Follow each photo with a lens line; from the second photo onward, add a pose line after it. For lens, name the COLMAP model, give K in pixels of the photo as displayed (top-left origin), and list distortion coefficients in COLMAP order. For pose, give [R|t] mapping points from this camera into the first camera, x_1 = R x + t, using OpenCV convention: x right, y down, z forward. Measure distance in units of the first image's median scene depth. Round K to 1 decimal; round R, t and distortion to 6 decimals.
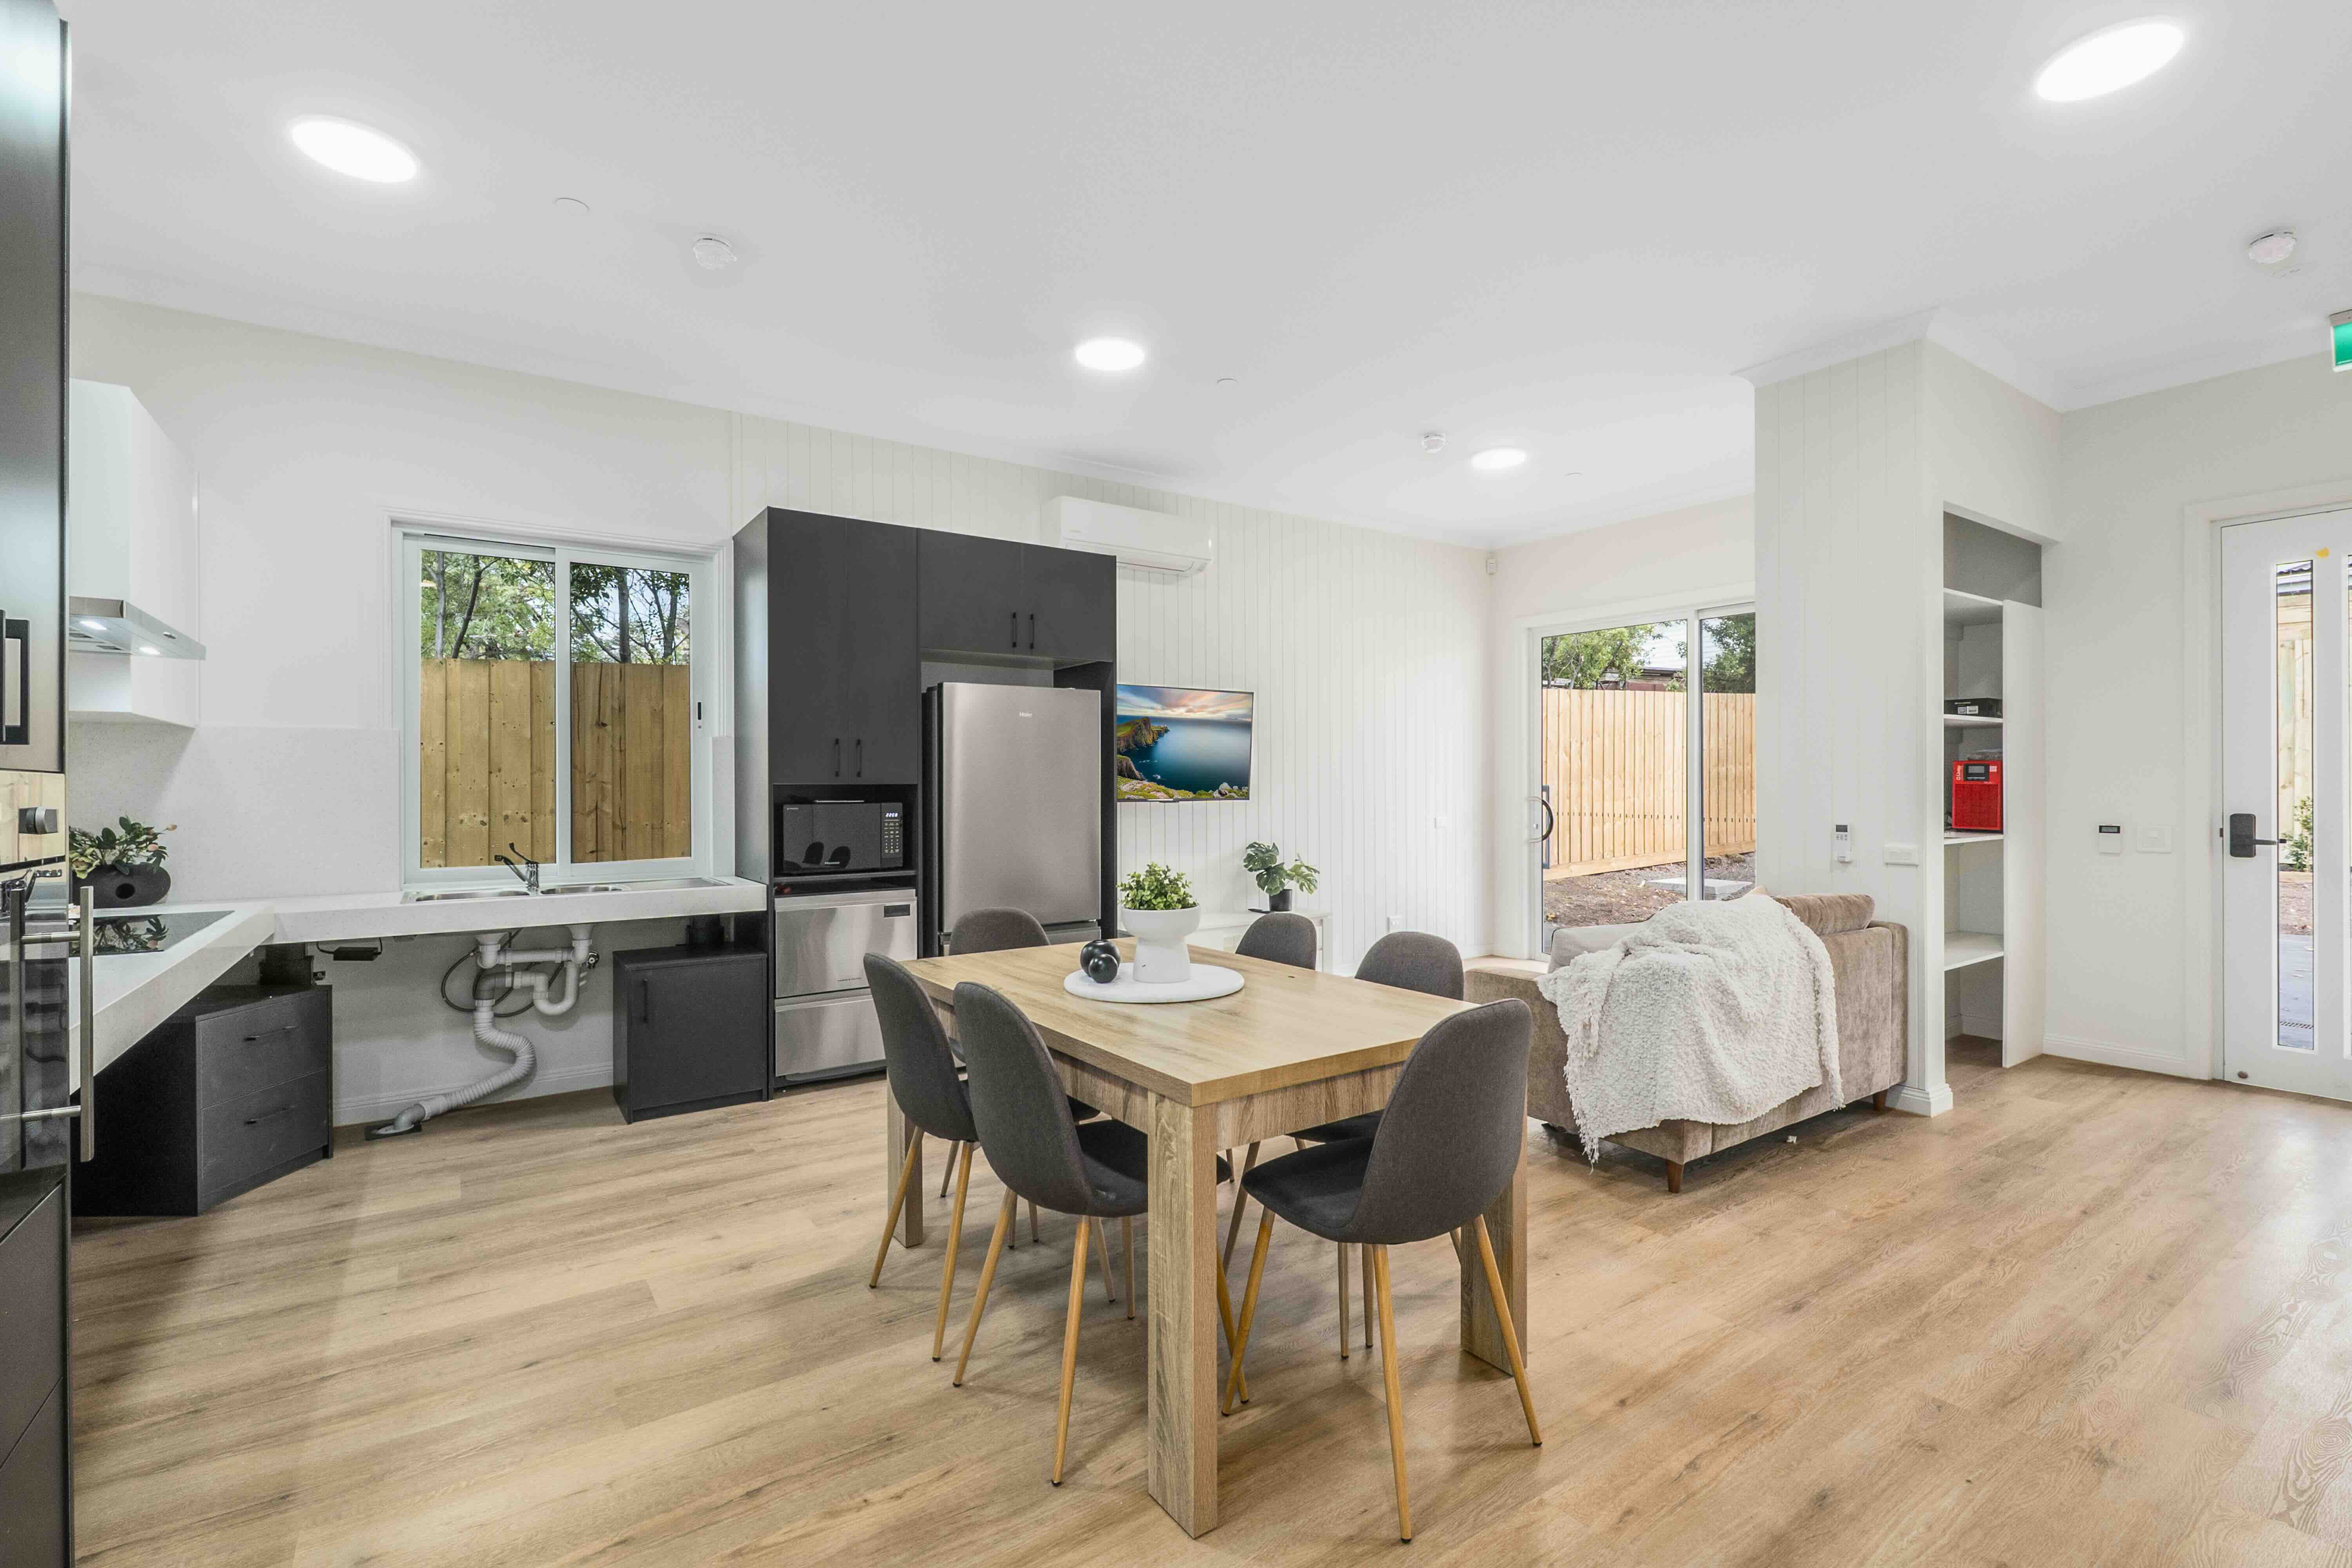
lens RADIAL K [[1047.3, 0, 1177.4], [0, 1047.3, 788.5], [0, 0, 1]] dist [0.003356, -0.000229]
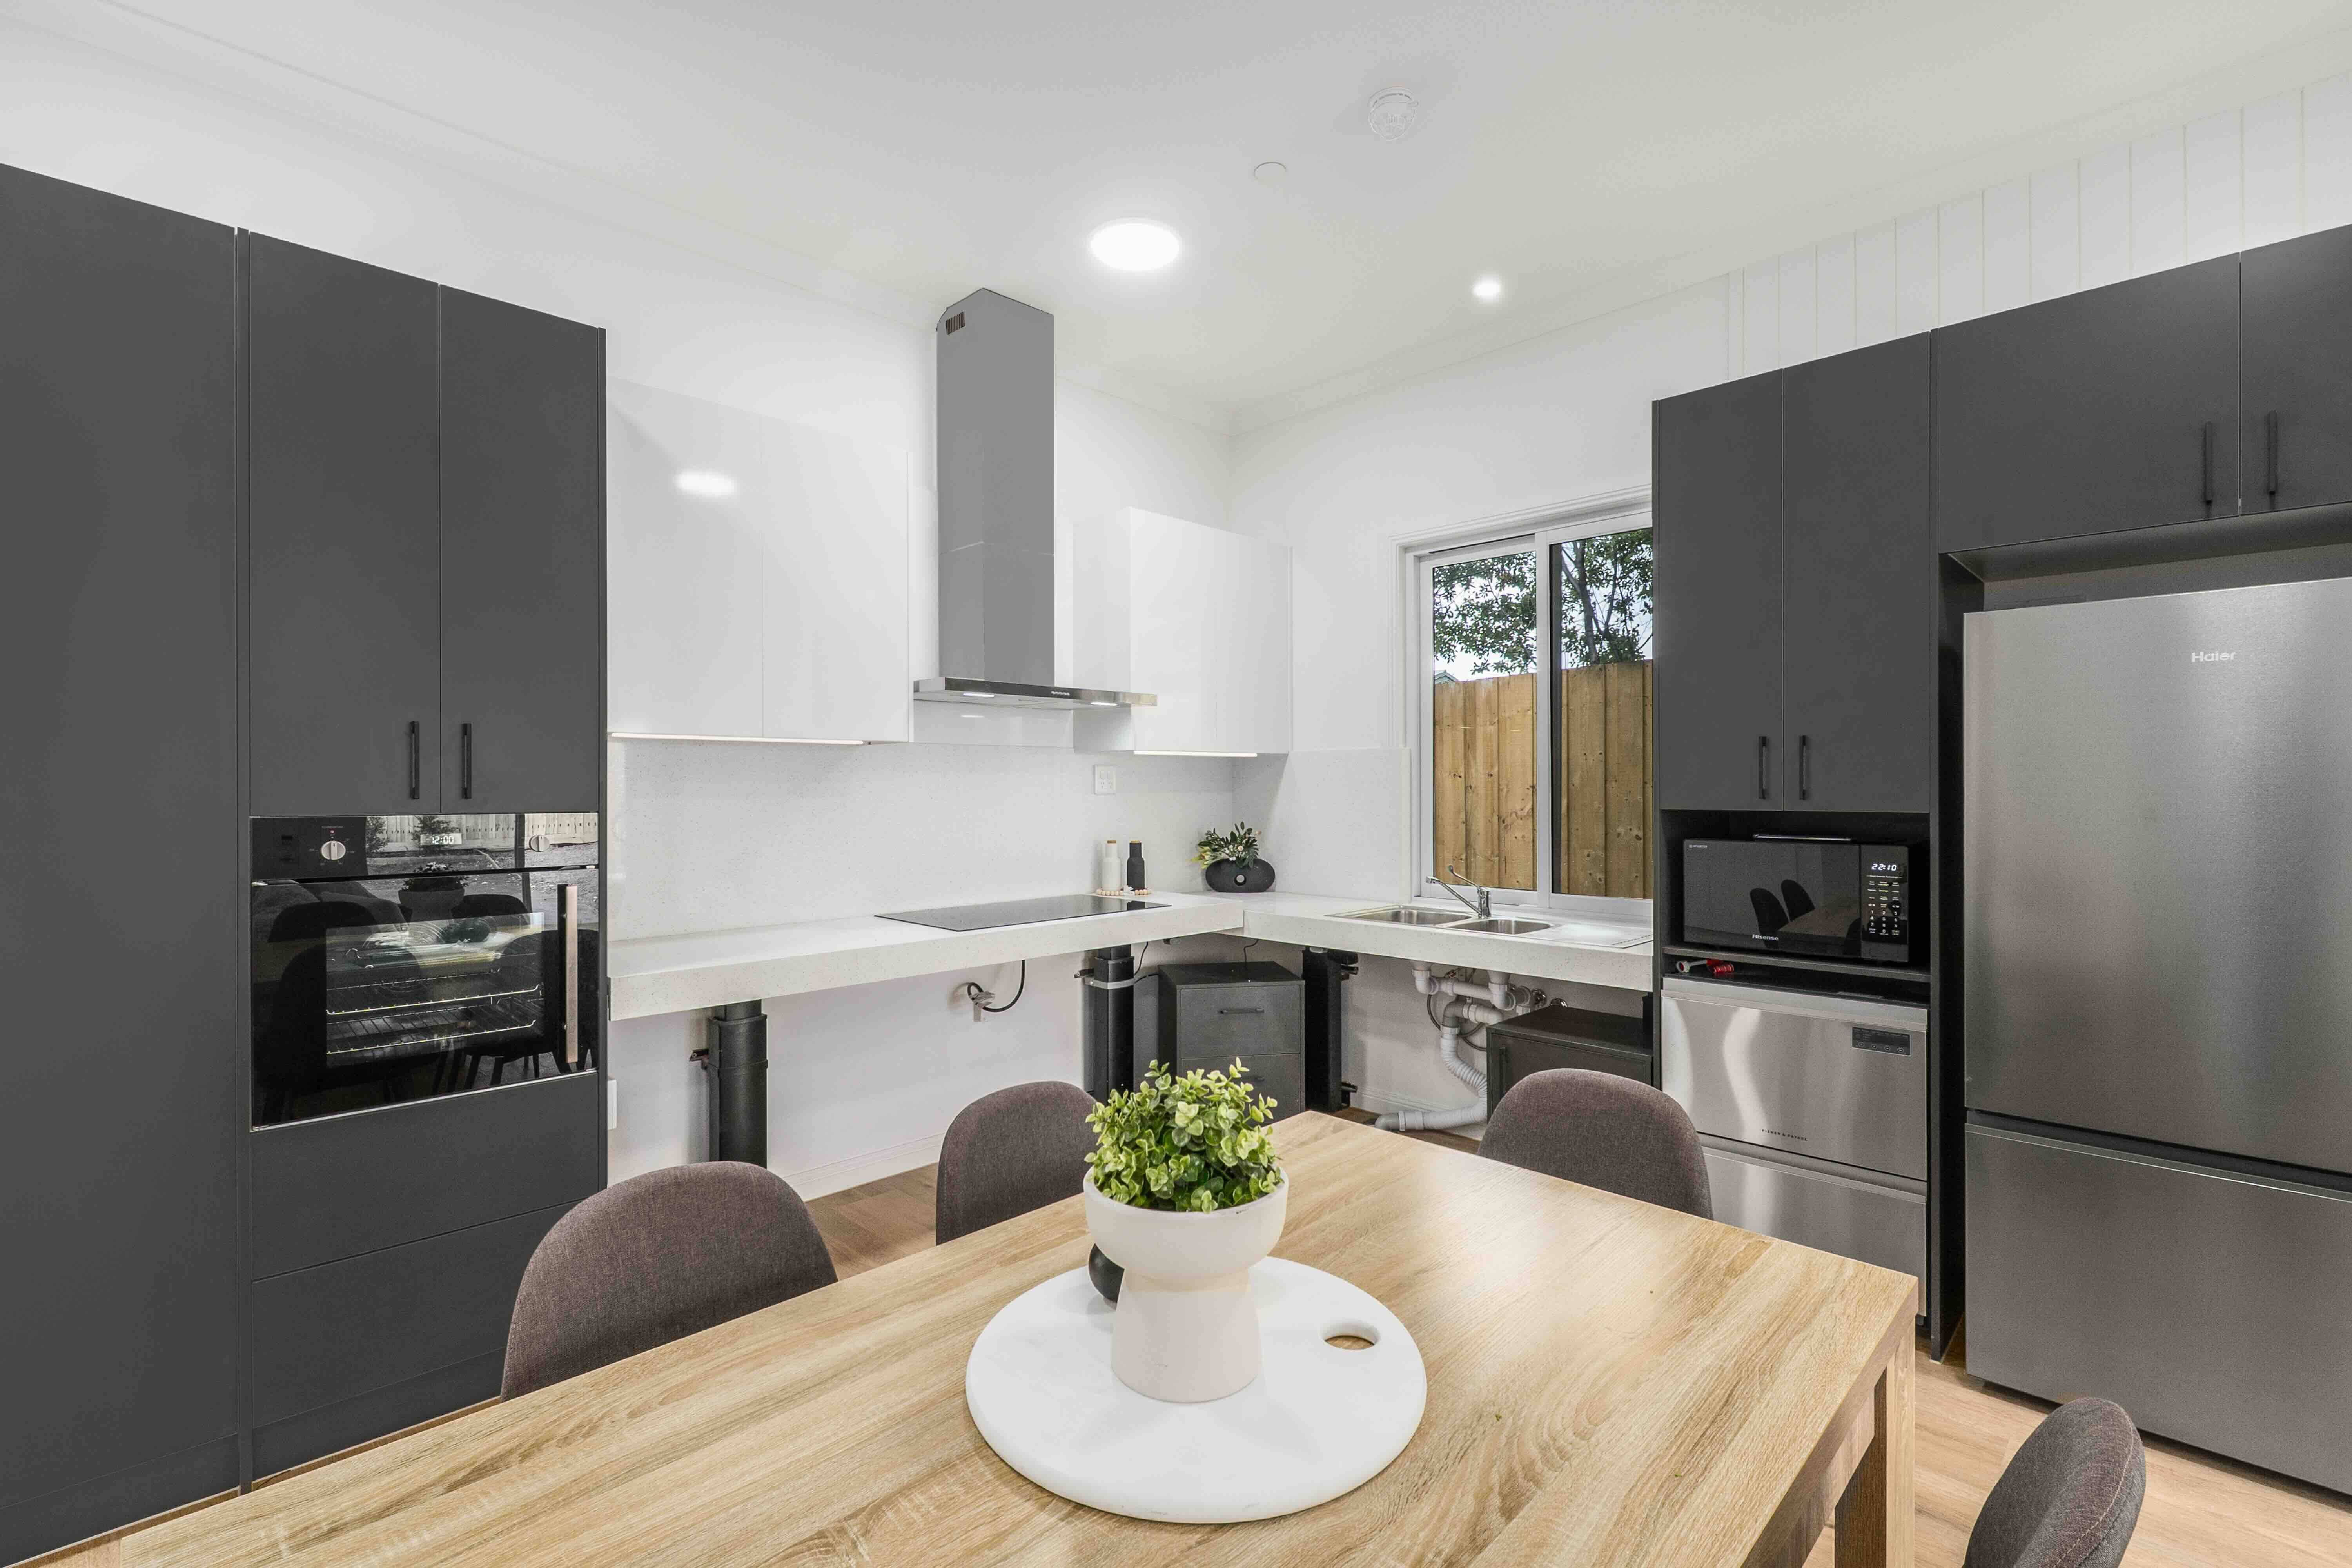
lens RADIAL K [[1047.3, 0, 1175.3], [0, 1047.3, 784.4], [0, 0, 1]] dist [0.003356, -0.000229]
pose [[0.165147, 0.003369, -0.986263, 0.219030], [0.000314, 0.999994, 0.003469, -0.021137], [0.986269, -0.000883, 0.165145, 0.537337]]
